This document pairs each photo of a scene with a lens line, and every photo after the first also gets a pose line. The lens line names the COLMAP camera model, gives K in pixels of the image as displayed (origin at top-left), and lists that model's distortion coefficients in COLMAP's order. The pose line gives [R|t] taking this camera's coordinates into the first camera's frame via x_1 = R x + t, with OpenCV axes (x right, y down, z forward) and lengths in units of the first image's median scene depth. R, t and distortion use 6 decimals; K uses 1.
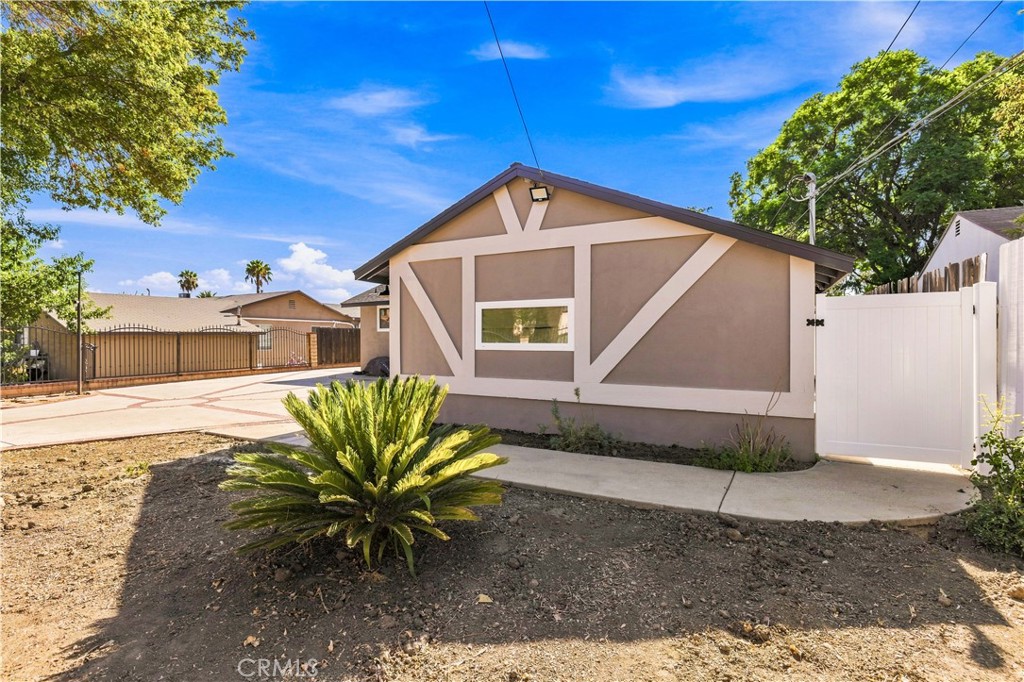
lens RADIAL K [[465.9, 0, 510.5], [0, 465.9, 338.6], [0, 0, 1]] dist [-0.000815, 0.000283]
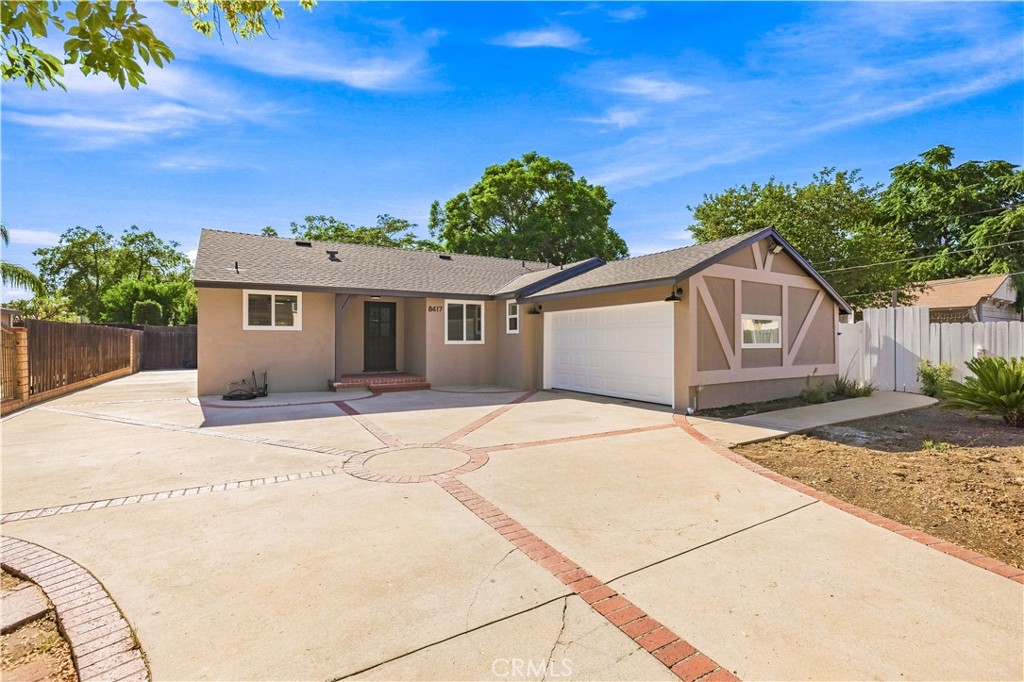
lens RADIAL K [[465.9, 0, 510.5], [0, 465.9, 338.6], [0, 0, 1]] dist [-0.000815, 0.000283]
pose [[0.488170, 0.001023, 0.872748, -1.679410], [0.000333, 0.999999, -0.001359, -0.004205], [-0.872749, 0.000954, 0.488169, 0.958829]]
